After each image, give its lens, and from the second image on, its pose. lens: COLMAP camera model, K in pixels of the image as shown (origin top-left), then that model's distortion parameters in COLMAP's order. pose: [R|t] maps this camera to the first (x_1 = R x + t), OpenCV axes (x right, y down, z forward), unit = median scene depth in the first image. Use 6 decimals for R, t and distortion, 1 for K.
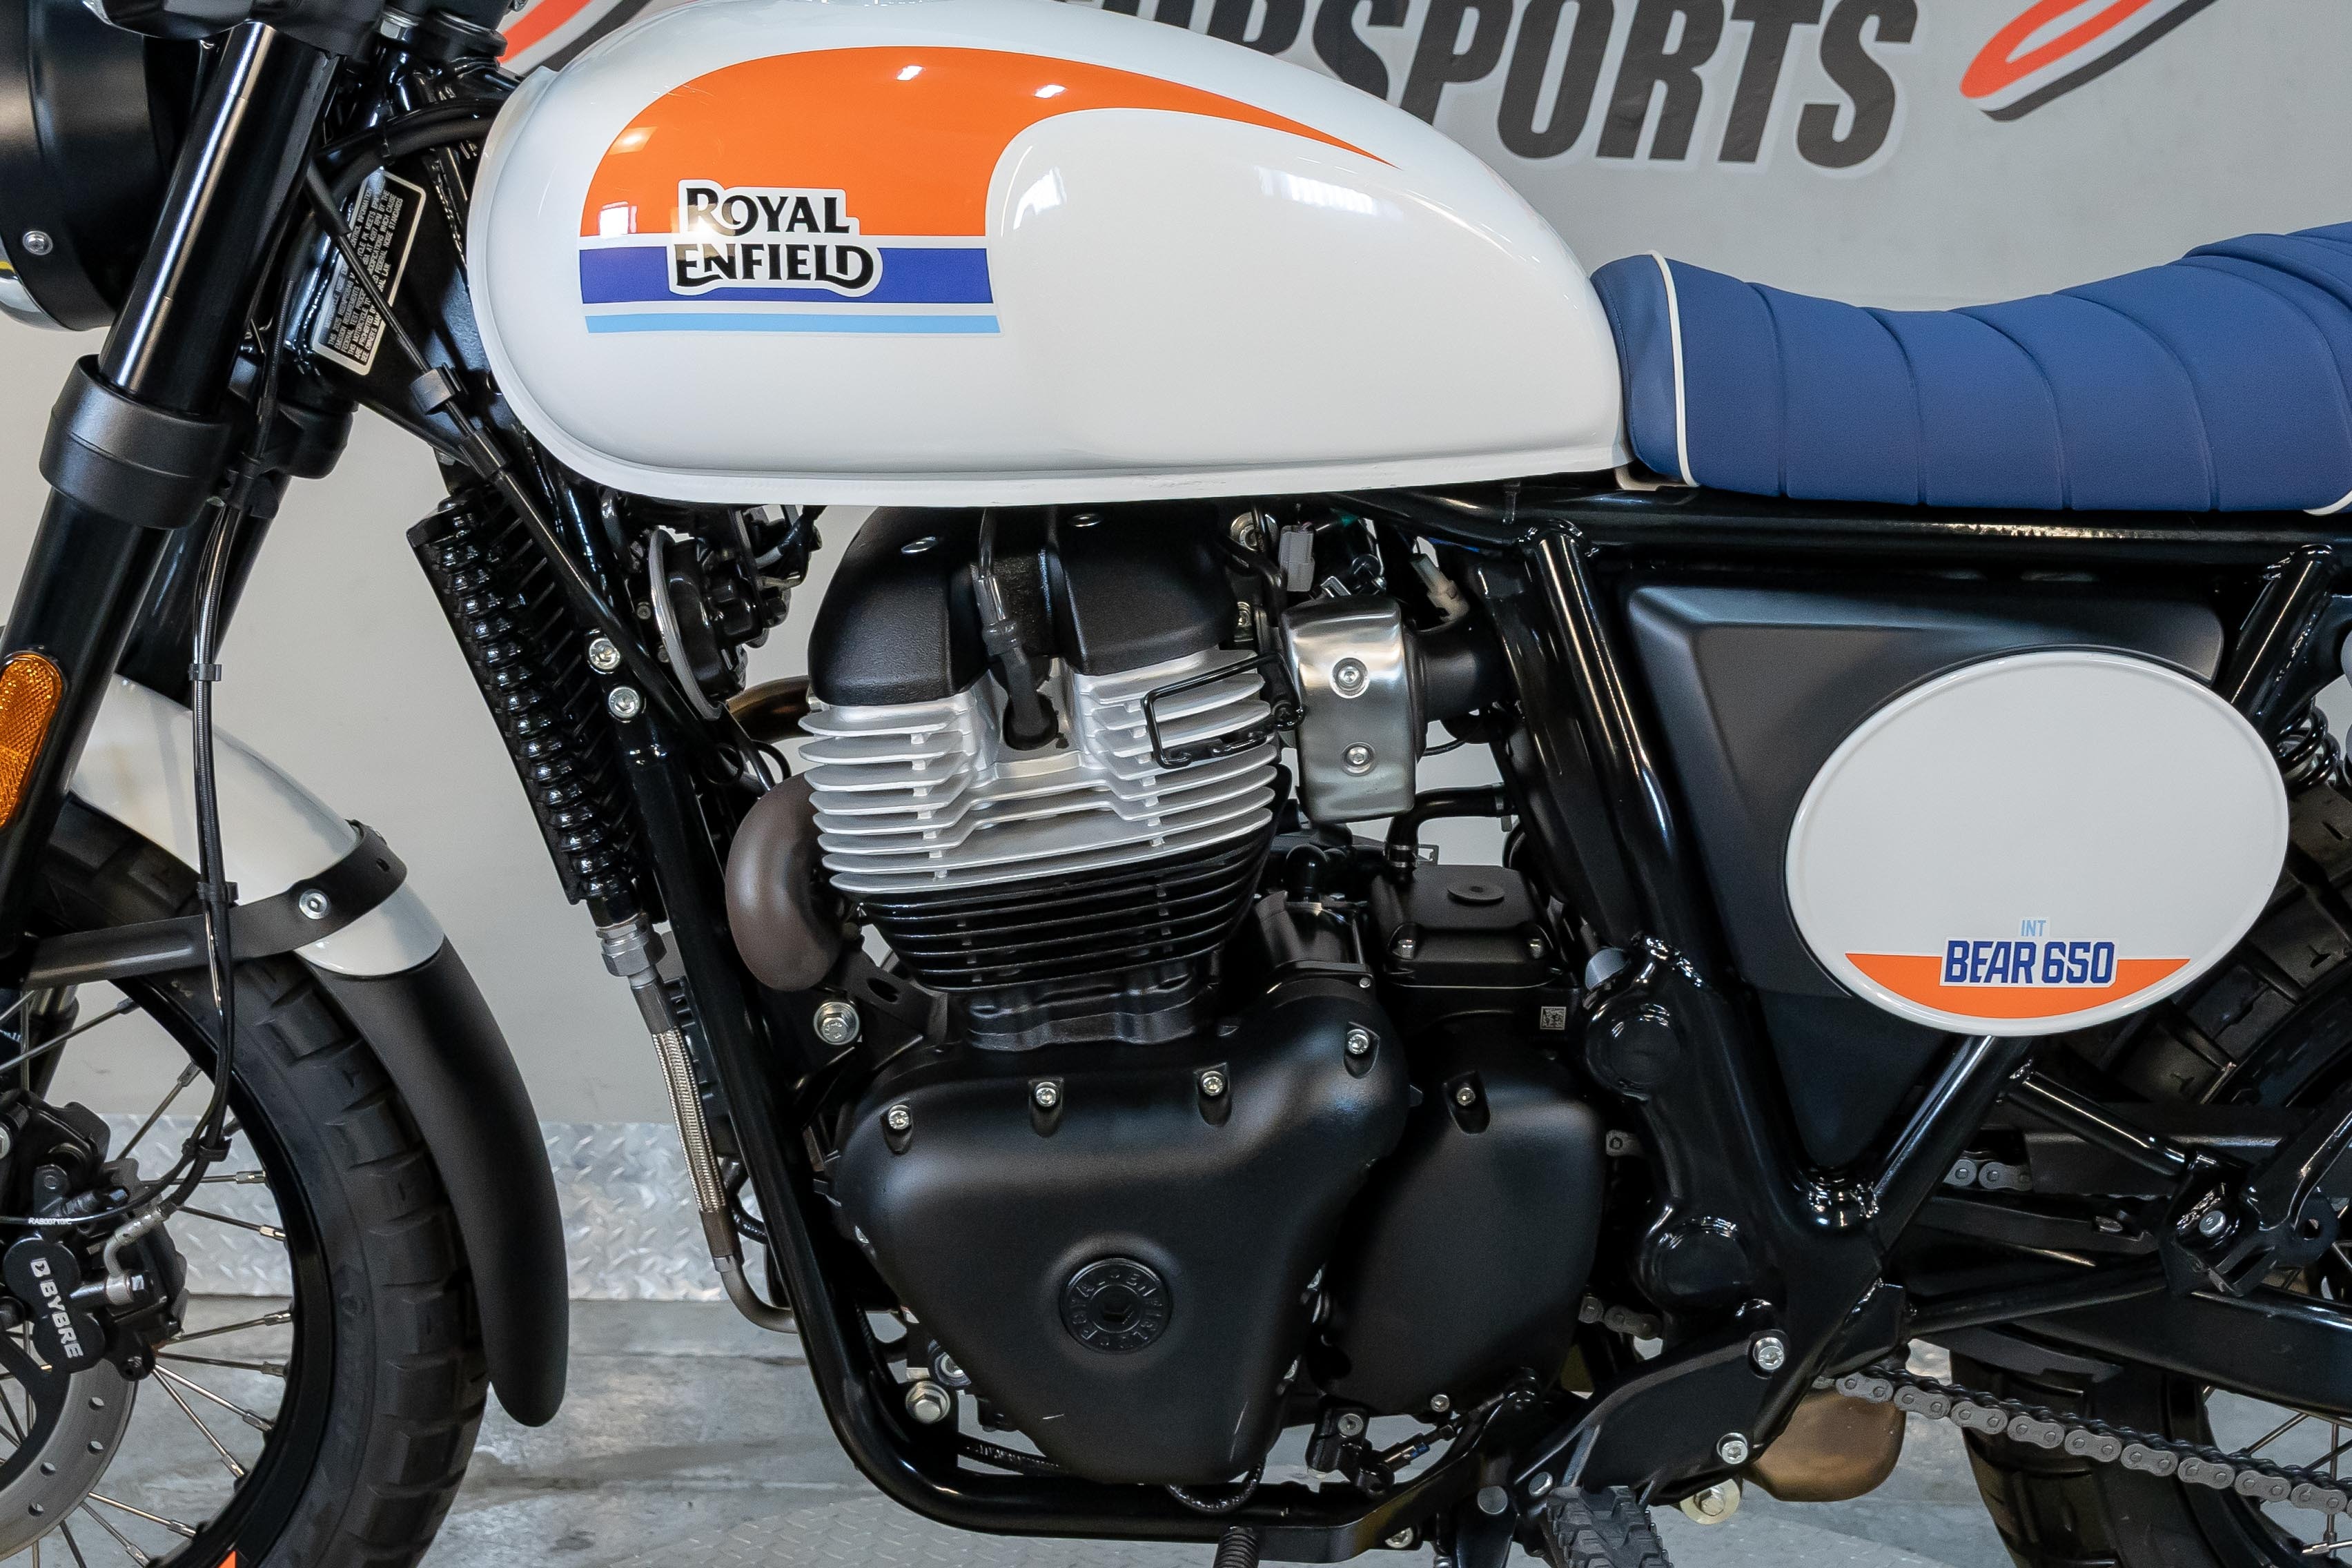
lens RADIAL K [[1714.0, 0, 1070.5], [0, 1714.0, 720.5], [0, 0, 1]] dist [-0.005560, 0.002082]
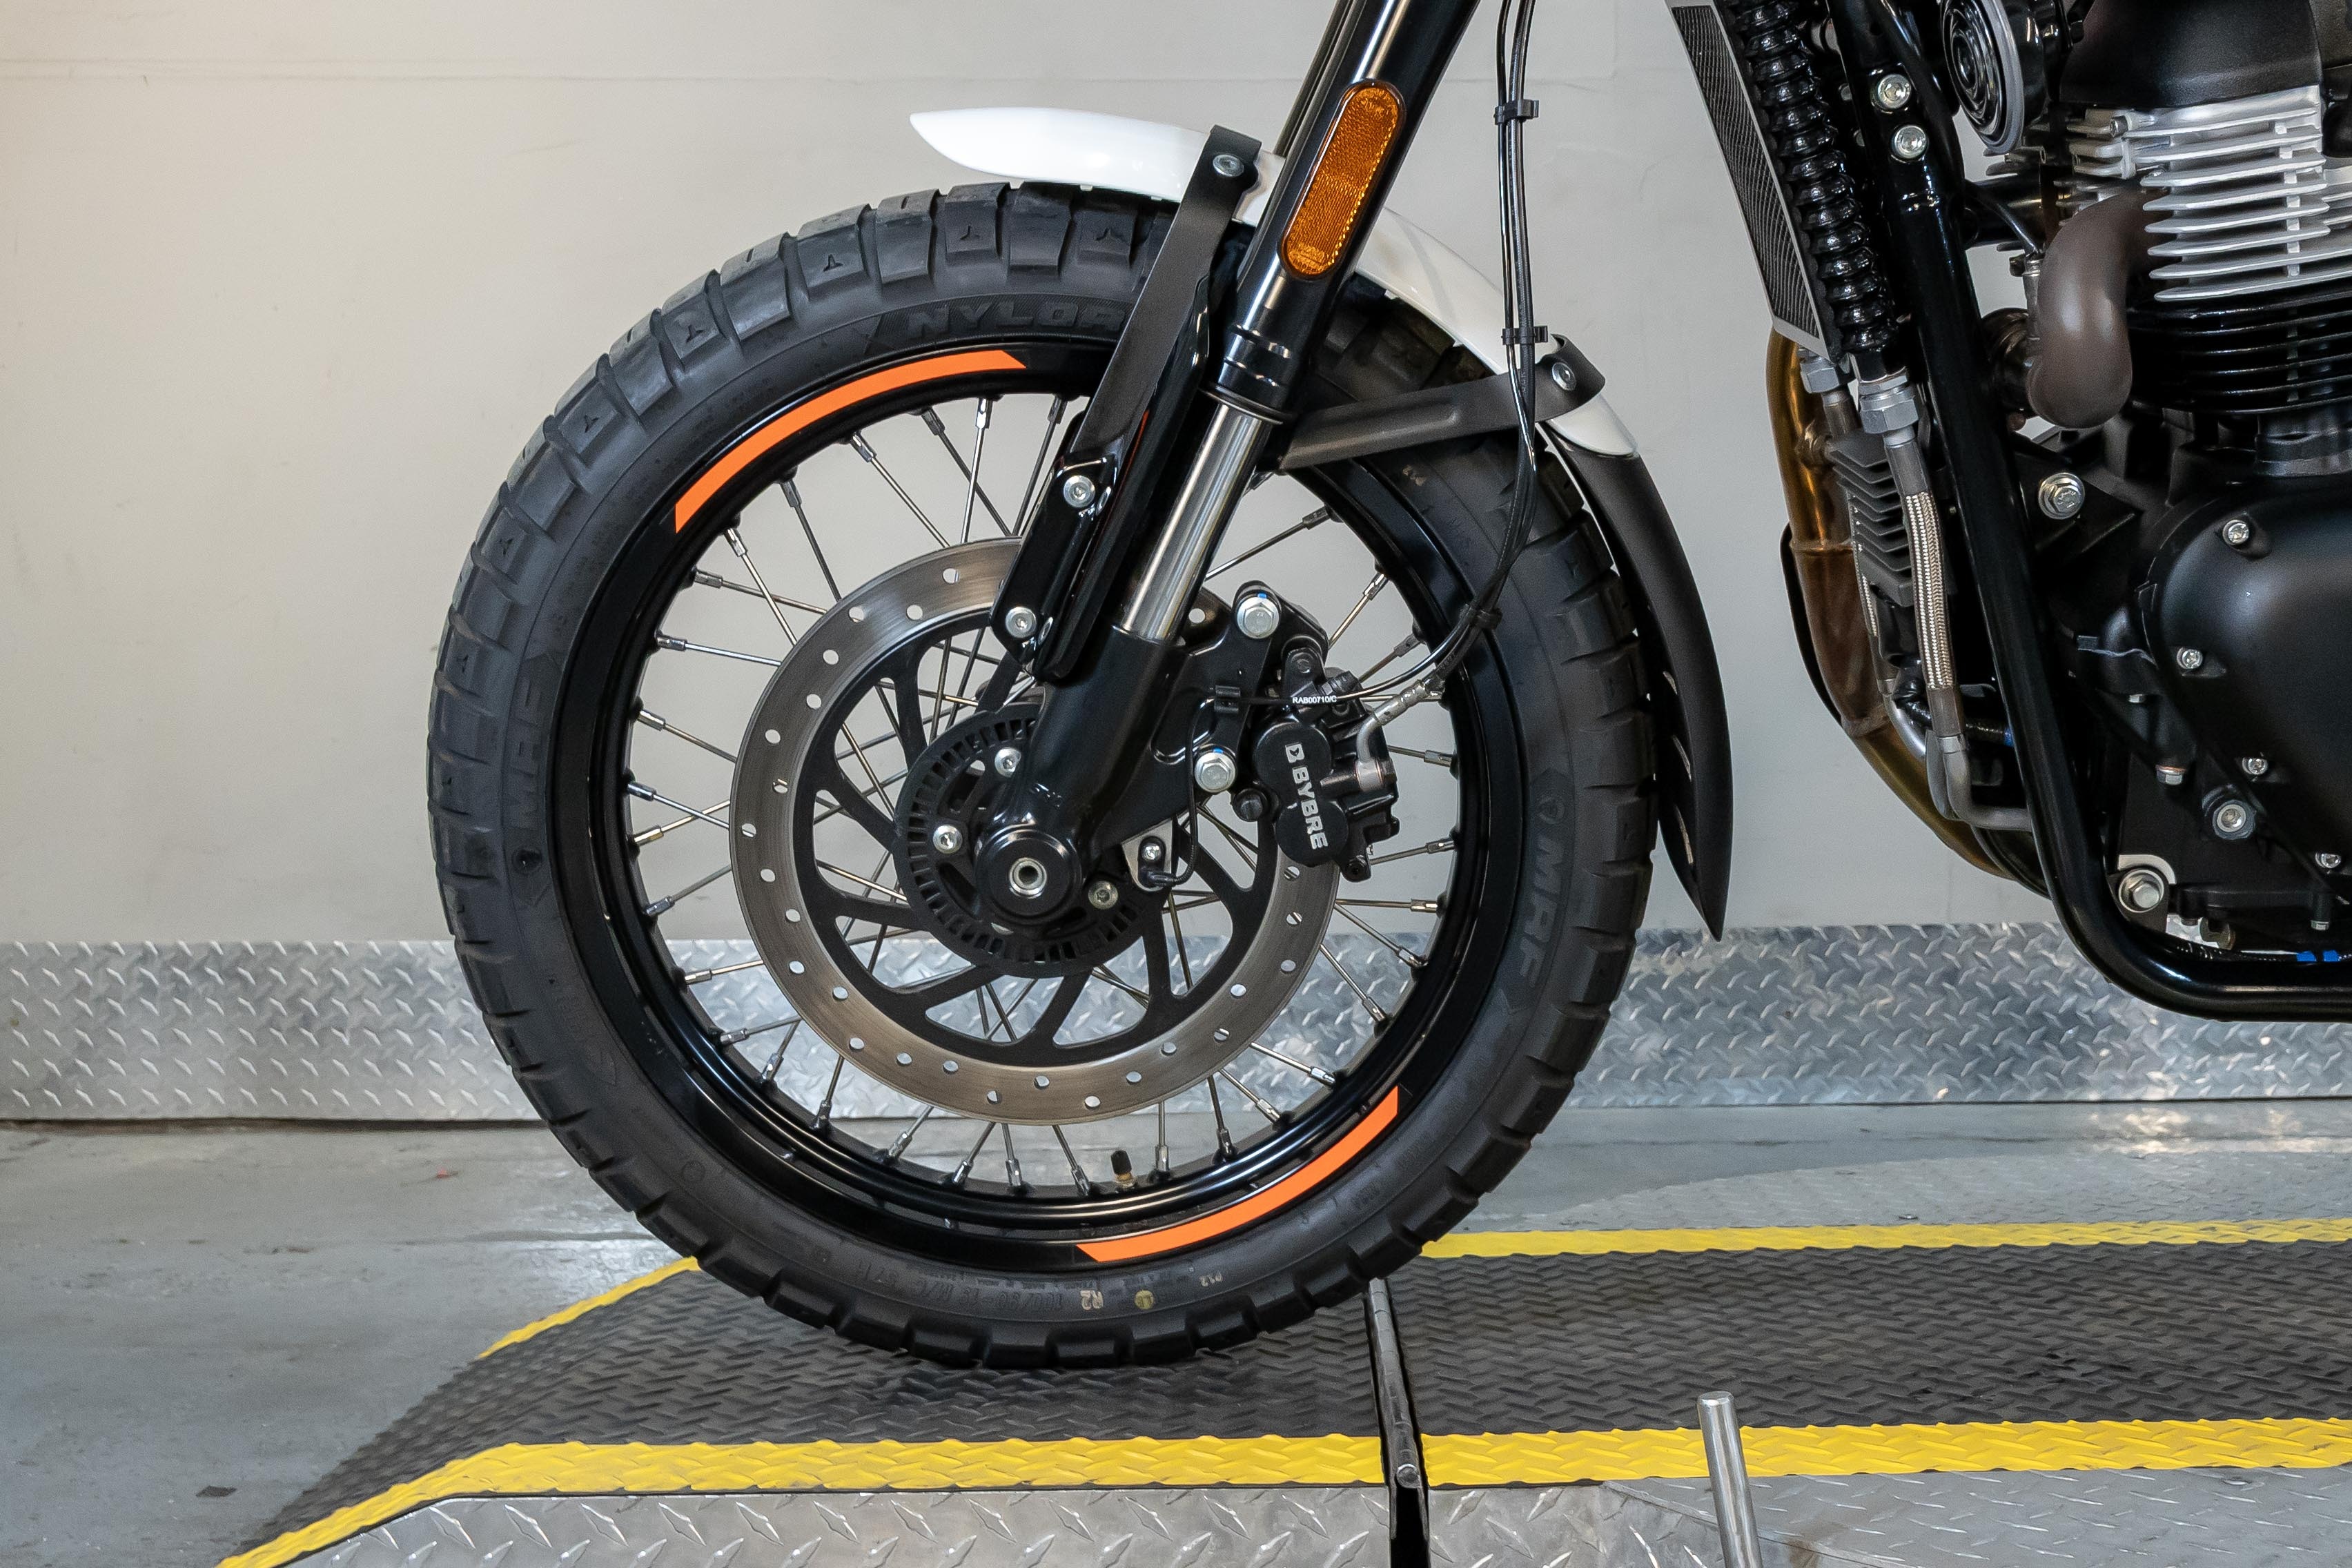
lens RADIAL K [[1697.1, 0, 1076.8], [0, 1697.1, 781.3], [0, 0, 1]] dist [-0.006210, -0.002563]
pose [[0.999246, -0.032171, -0.021724, -0.674603], [0.031839, 0.999373, -0.015470, 0.331412], [0.022208, 0.014767, 0.999644, 0.009038]]
